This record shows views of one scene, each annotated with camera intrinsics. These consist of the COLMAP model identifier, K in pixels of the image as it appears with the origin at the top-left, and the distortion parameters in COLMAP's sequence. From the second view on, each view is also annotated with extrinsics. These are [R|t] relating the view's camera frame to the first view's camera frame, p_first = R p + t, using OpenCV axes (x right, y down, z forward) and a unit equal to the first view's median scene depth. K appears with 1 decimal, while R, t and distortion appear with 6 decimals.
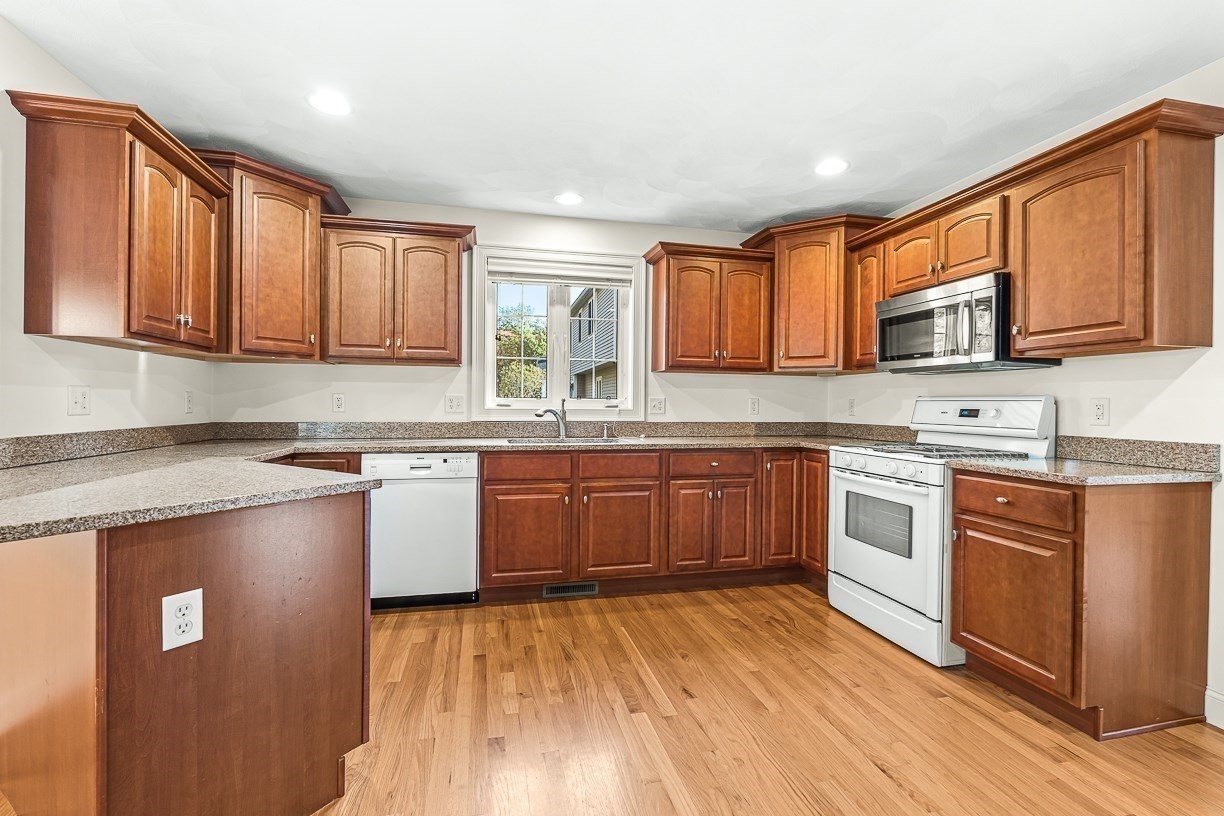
lens RADIAL K [[546.6, 0, 610.7], [0, 546.6, 404.5], [0, 0, 1]] dist [0.001333, -0.001207]
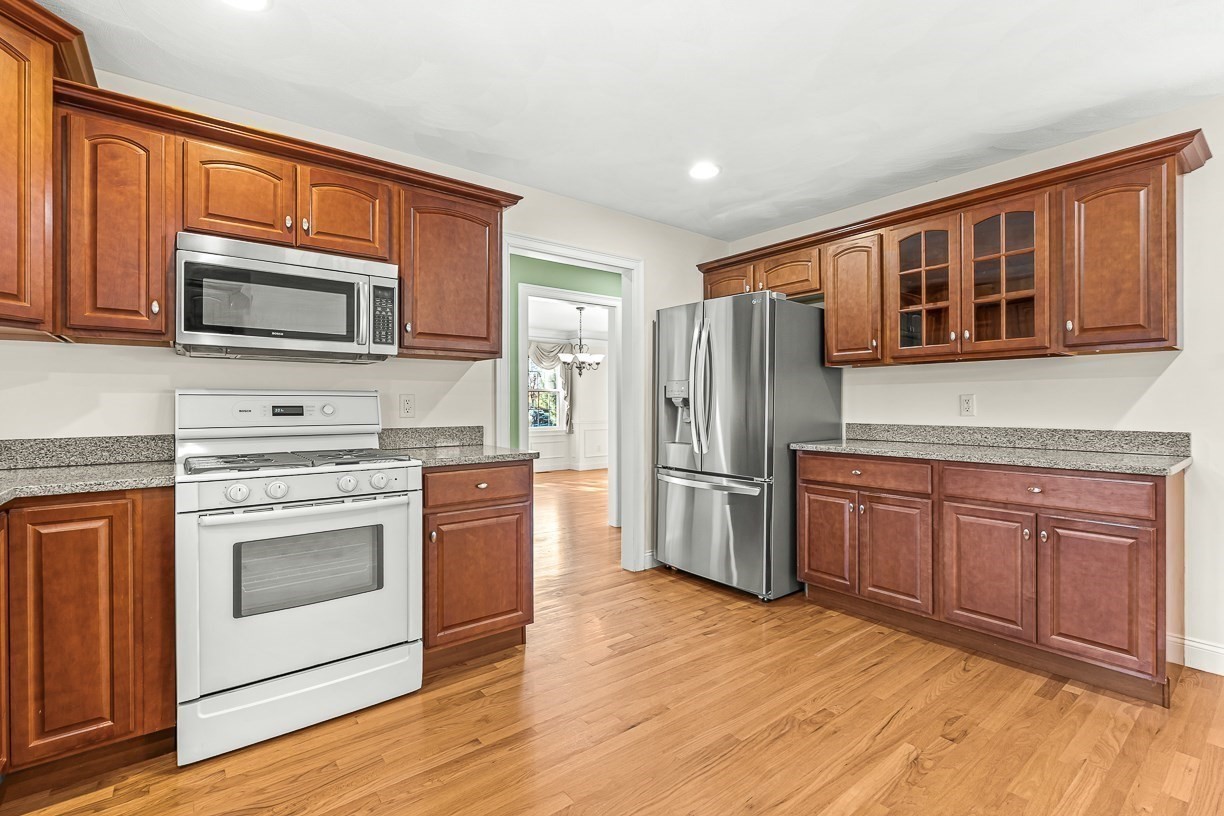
lens RADIAL K [[546.6, 0, 615.4], [0, 546.6, 406.3], [0, 0, 1]] dist [0.001333, -0.001207]
pose [[-0.421779, -0.006709, 0.906674, -0.288703], [0.003606, 0.999952, 0.009076, 0.003343], [-0.906691, 0.007097, -0.421735, 0.875979]]
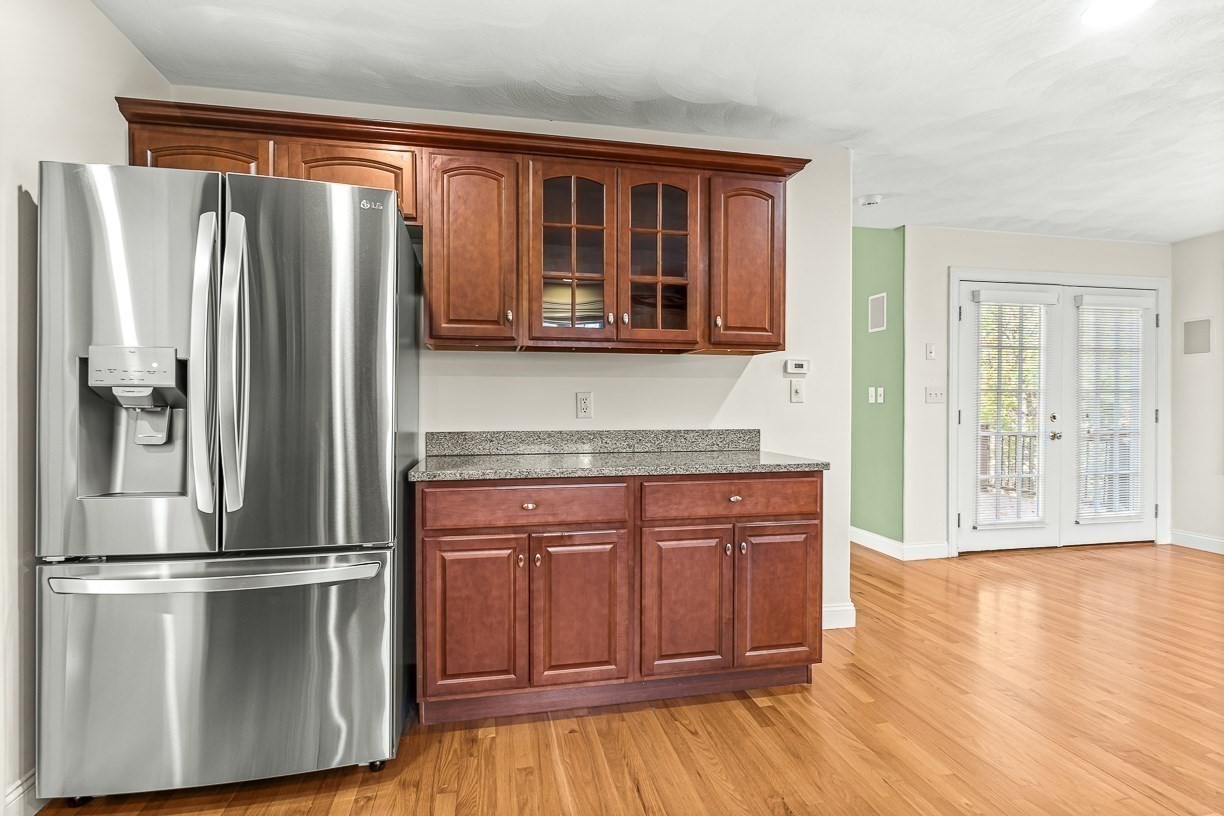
lens RADIAL K [[605.5, 0, 614.2], [0, 605.5, 411.7], [0, 0, 1]] dist [-0.002698, -0.000456]
pose [[-0.999612, -0.003607, 0.027631, 0.292373], [-0.003178, 0.999874, 0.015523, 0.008501], [-0.027683, 0.015429, -0.999498, 0.786868]]
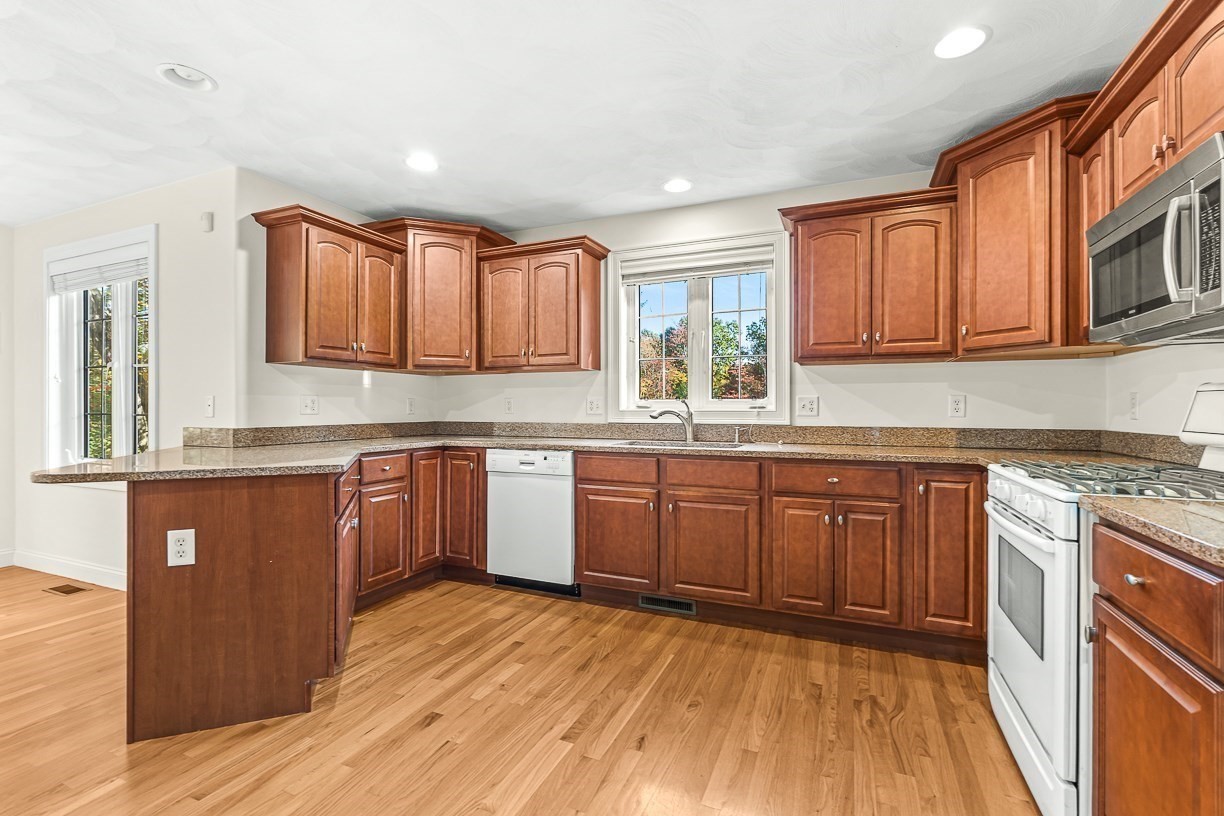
lens RADIAL K [[546.6, 0, 612.1], [0, 546.6, 404.9], [0, 0, 1]] dist [0.001333, -0.001207]
pose [[0.801075, -0.010875, -0.598466, 0.454968], [0.005084, 0.999922, -0.011364, 0.010921], [0.598543, 0.006061, 0.801068, 0.216779]]
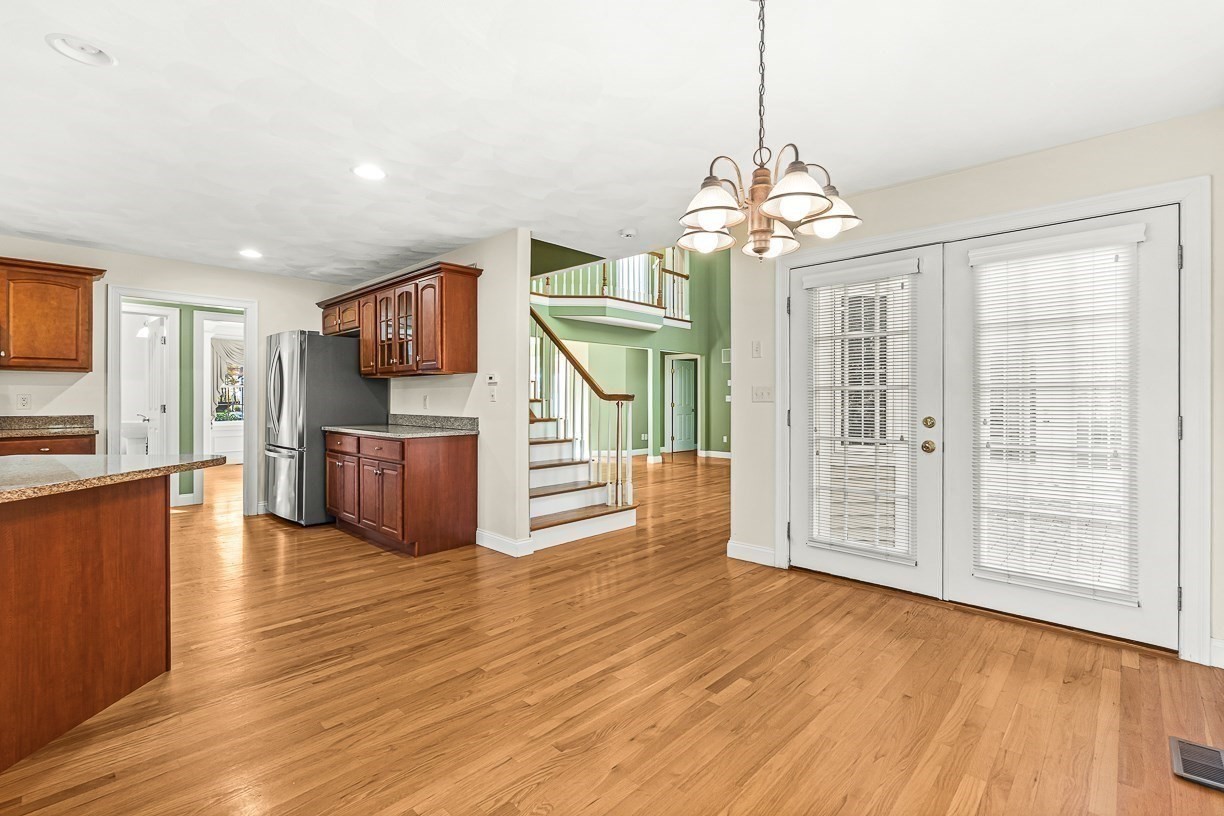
lens RADIAL K [[546.6, 0, 610.0], [0, 546.6, 401.6], [0, 0, 1]] dist [0.001333, -0.001207]
pose [[-0.541417, -0.009117, 0.840705, -1.360692], [-0.000658, 0.999945, 0.010420, -0.006712], [-0.840754, 0.005089, -0.541394, 0.277245]]
